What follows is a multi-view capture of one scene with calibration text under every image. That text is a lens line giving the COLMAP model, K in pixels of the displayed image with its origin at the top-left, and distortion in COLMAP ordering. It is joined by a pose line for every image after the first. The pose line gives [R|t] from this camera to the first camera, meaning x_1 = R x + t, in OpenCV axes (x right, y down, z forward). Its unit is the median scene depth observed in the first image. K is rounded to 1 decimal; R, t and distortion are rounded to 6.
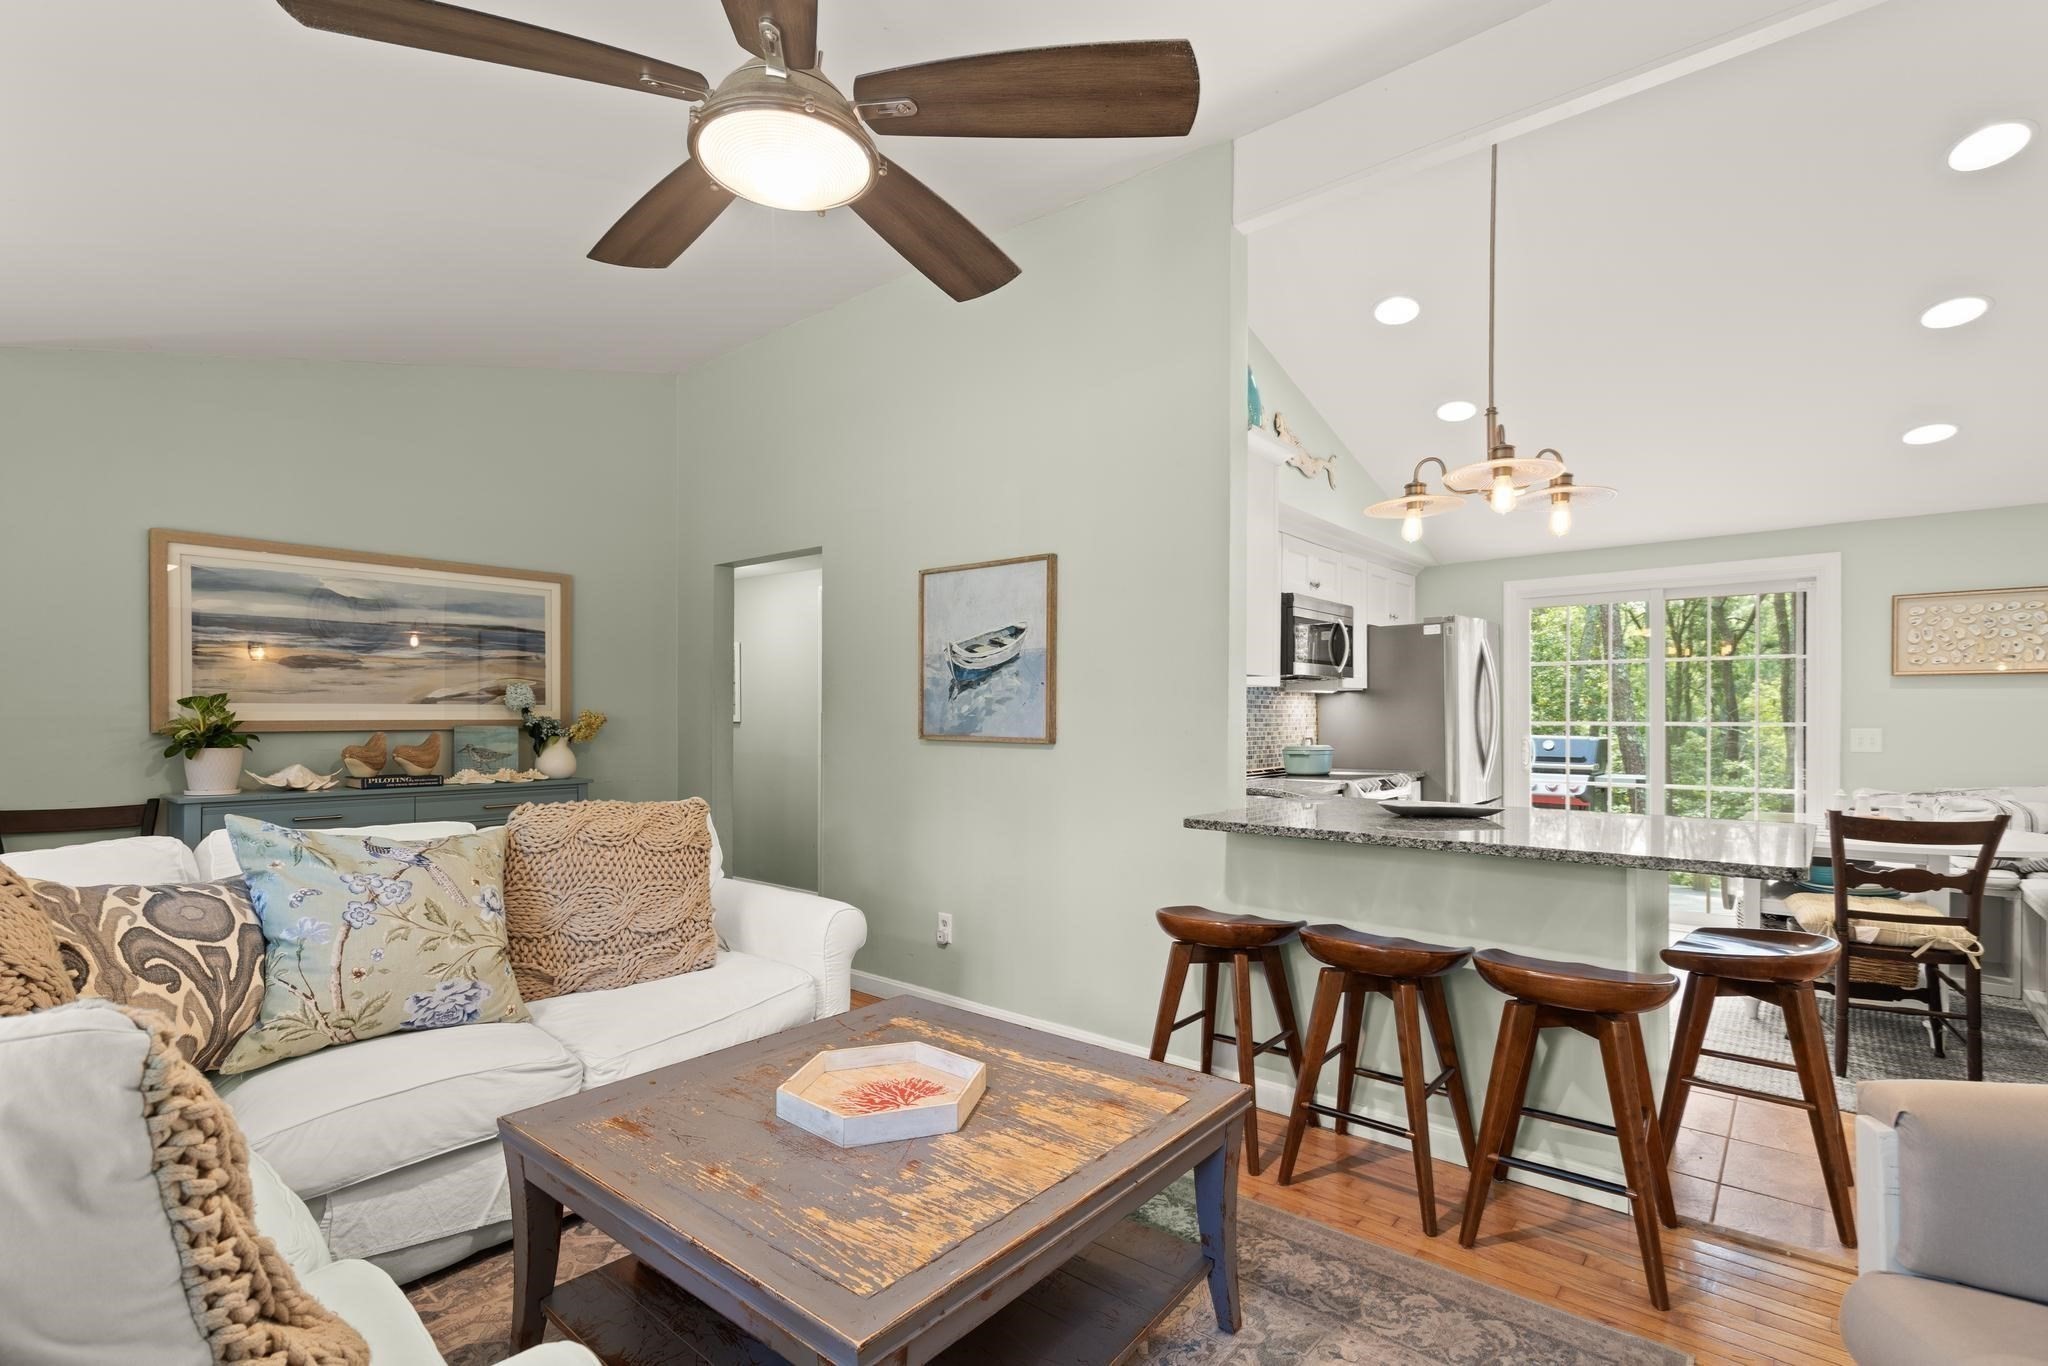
lens RADIAL K [[928.9, 0, 1042.5], [0, 928.9, 715.2], [0, 0, 1]] dist [0.009791, -0.002587]
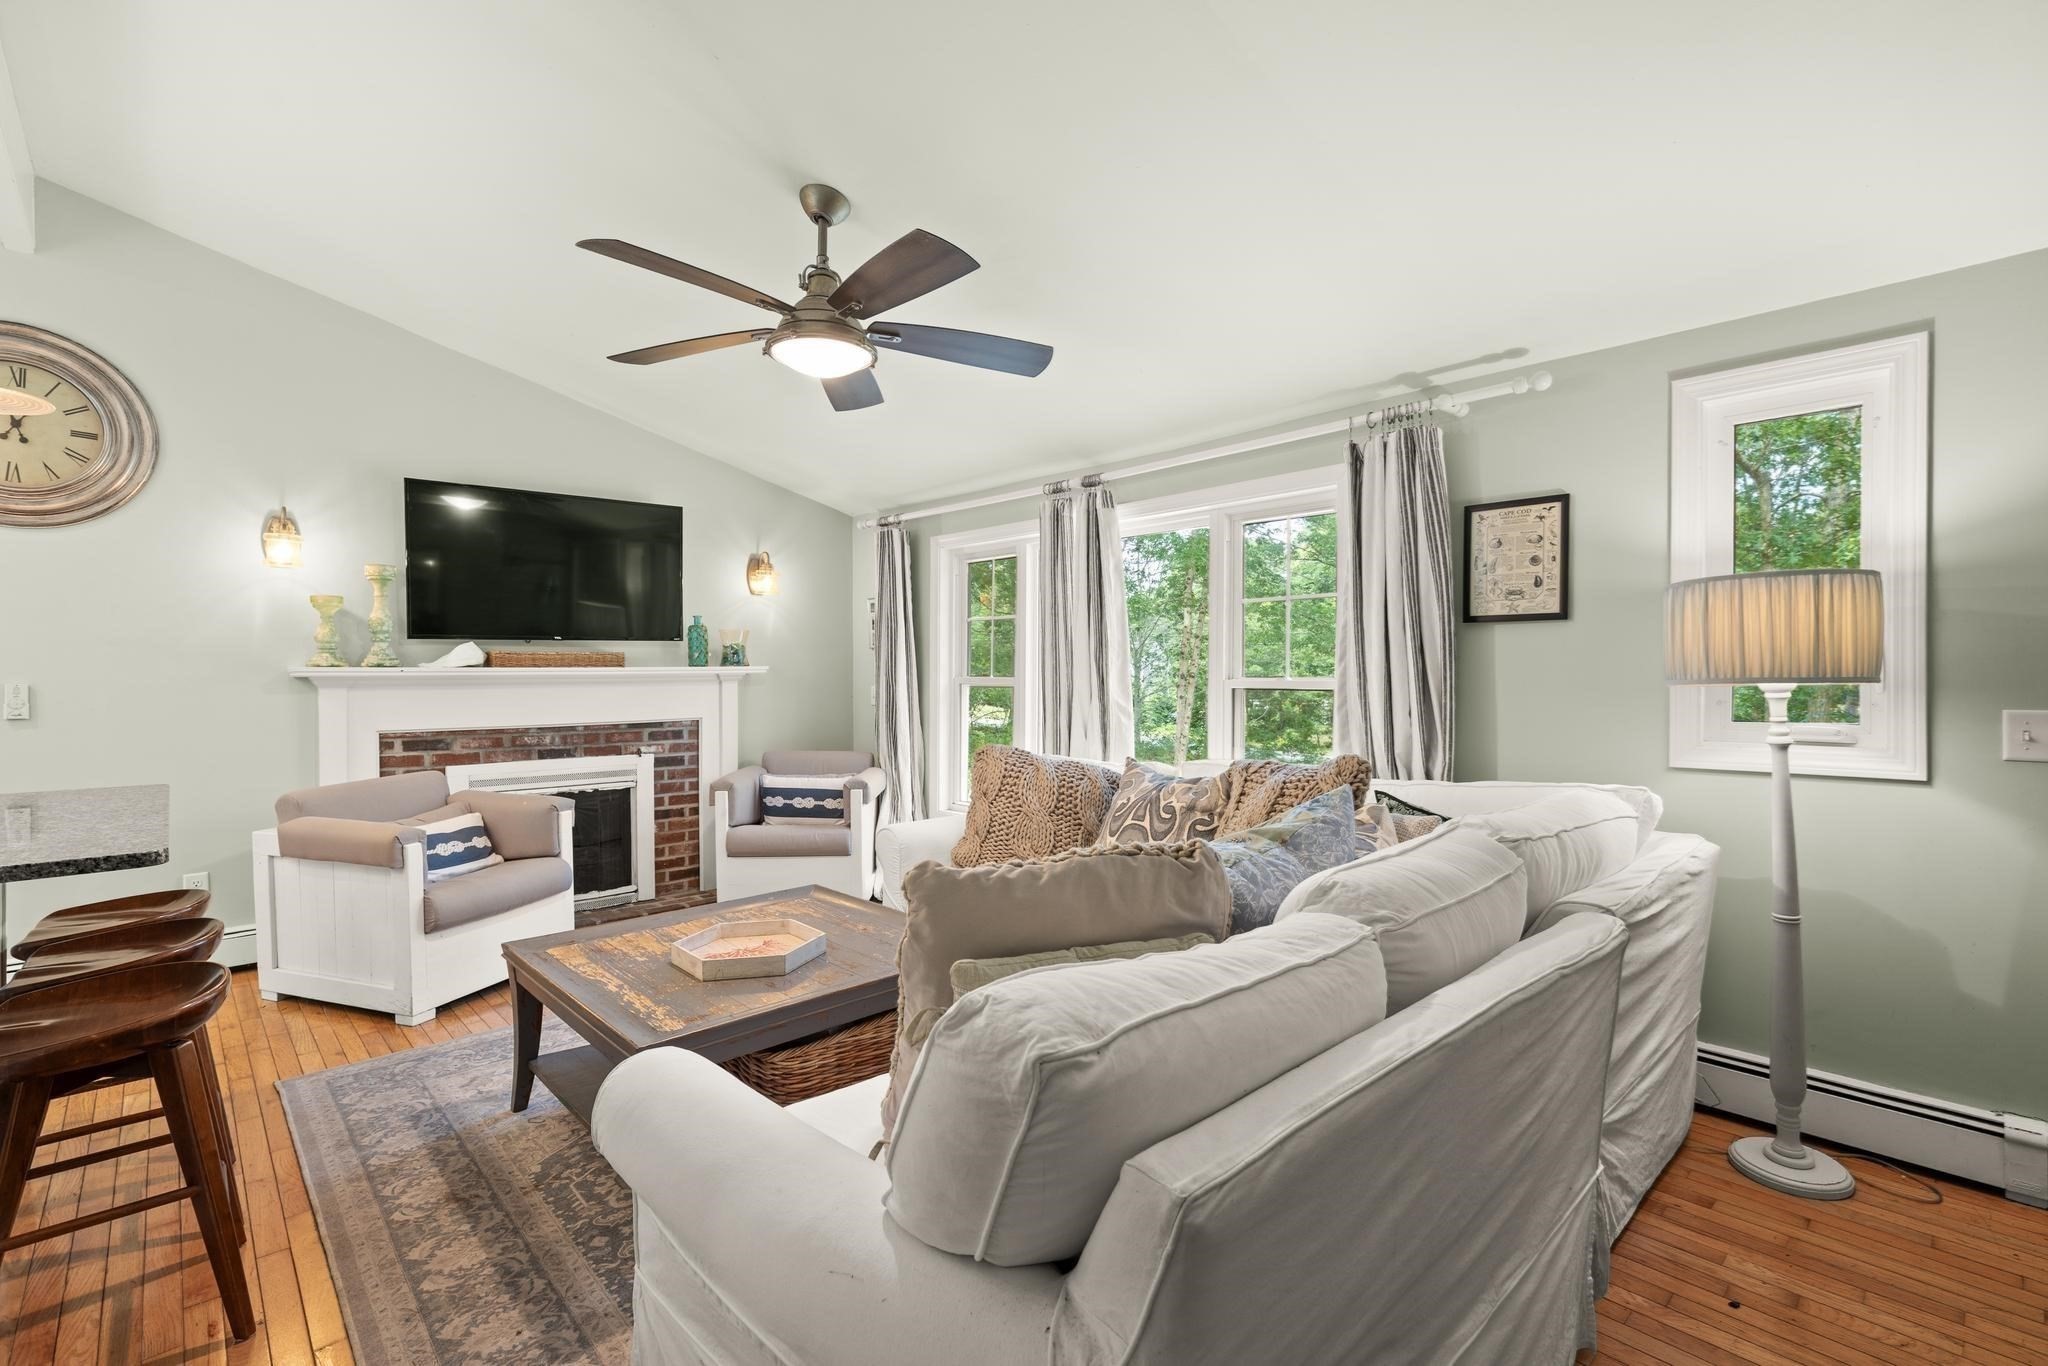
lens RADIAL K [[928.9, 0, 1031.3], [0, 928.9, 676.4], [0, 0, 1]] dist [0.009791, -0.002587]
pose [[-0.992753, 0.000488, 0.120171, -0.377958], [0.000688, 0.999998, 0.001621, -0.004993], [-0.120170, 0.001691, -0.992752, 1.163502]]
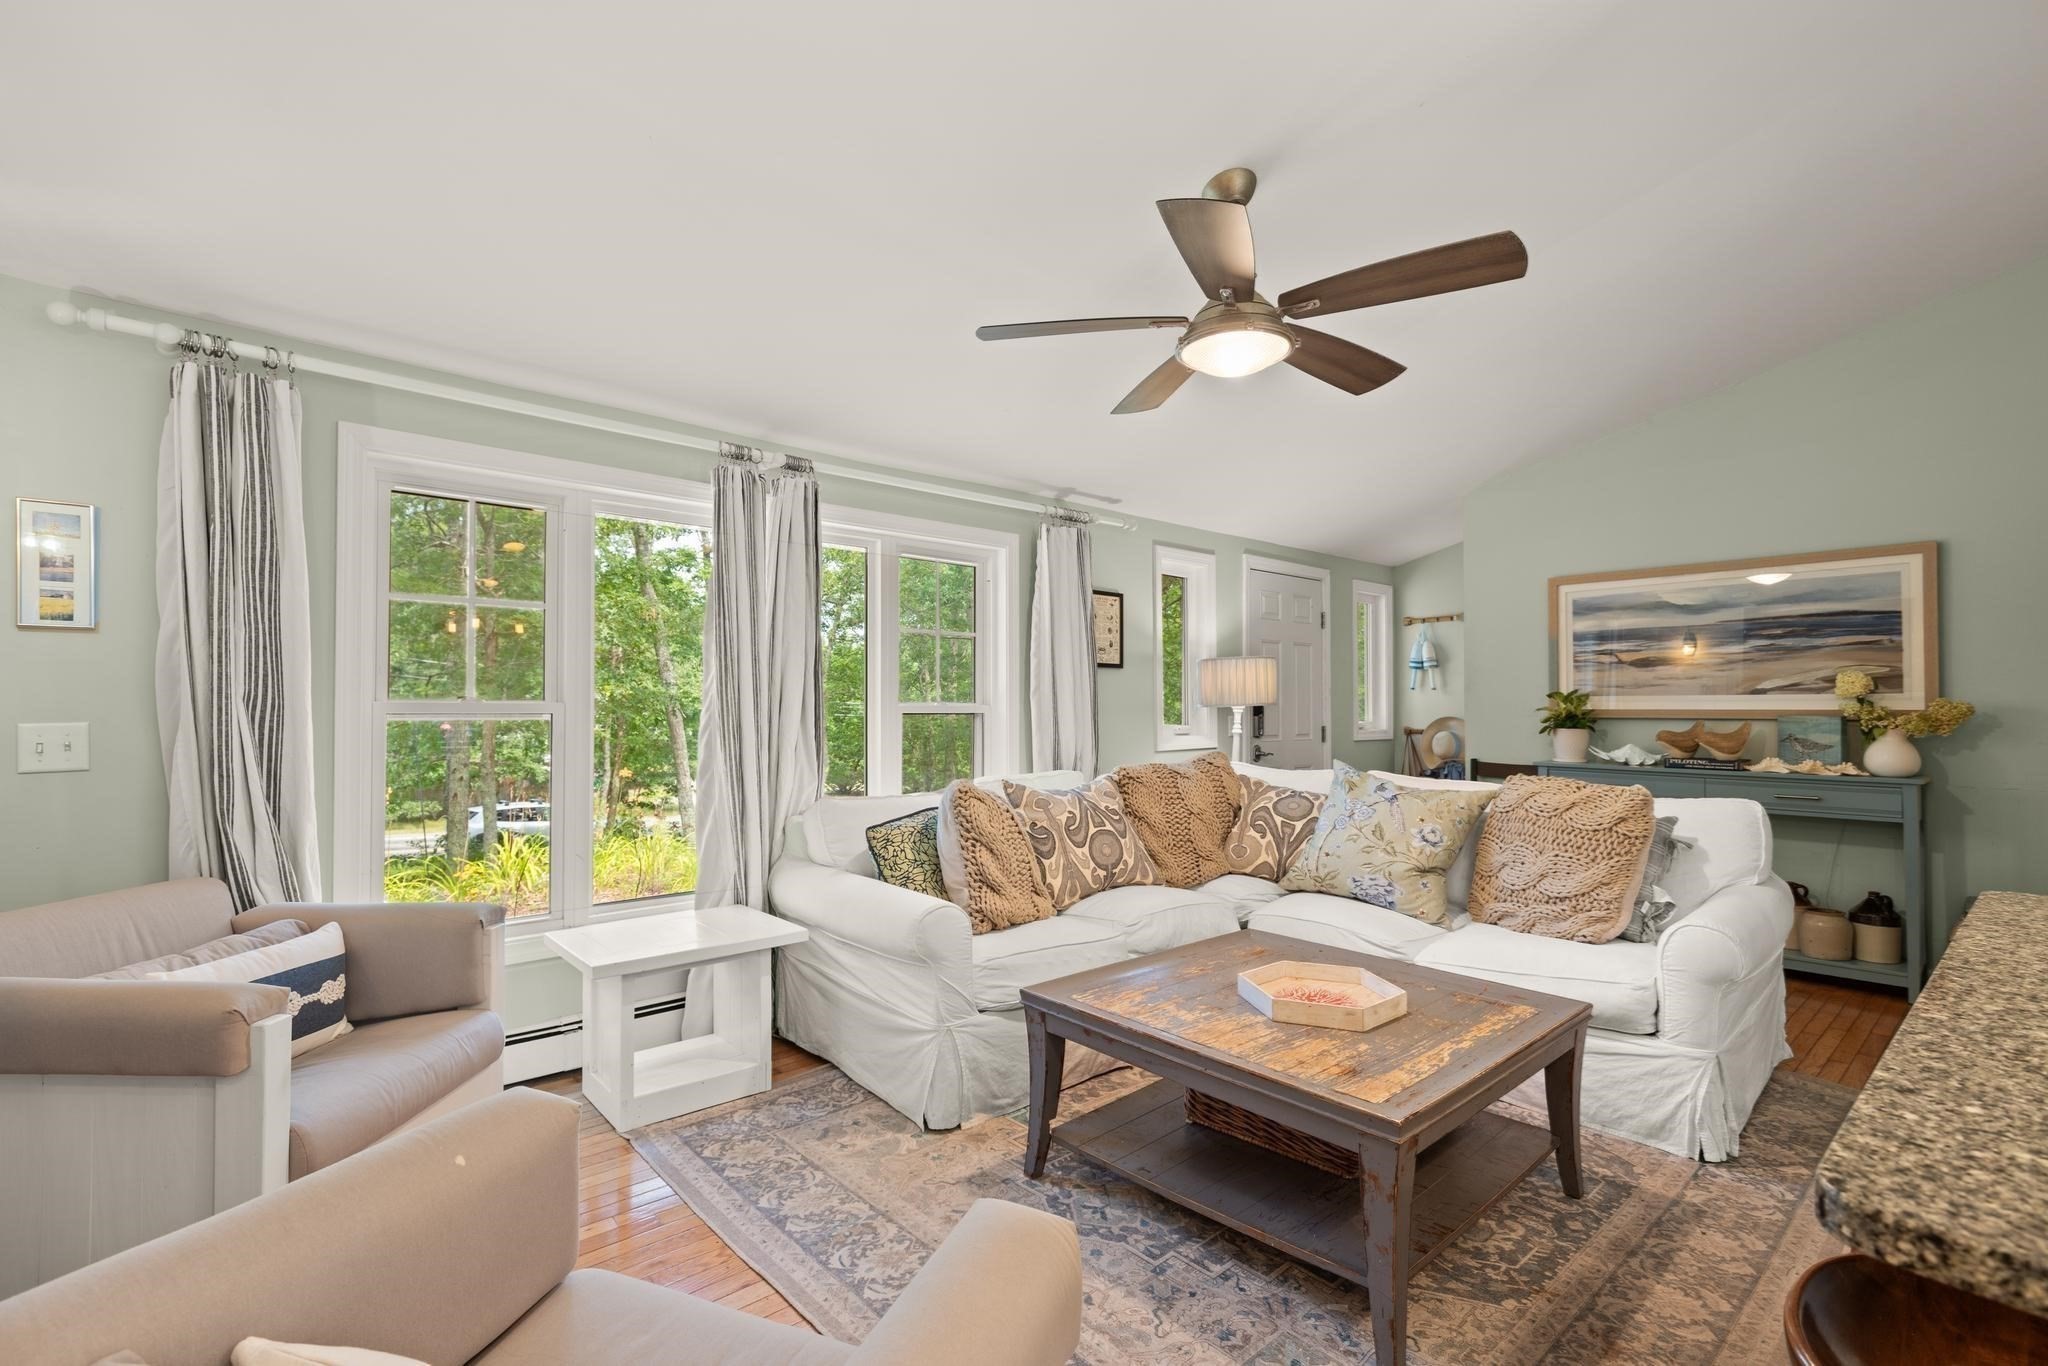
lens RADIAL K [[928.9, 0, 1044.4], [0, 928.9, 680.5], [0, 0, 1]] dist [0.009791, -0.002587]
pose [[-0.130356, -0.028231, -0.991065, 0.579895], [-0.000499, 0.999596, -0.028408, 0.002903], [0.991467, -0.003209, -0.130318, 0.391963]]
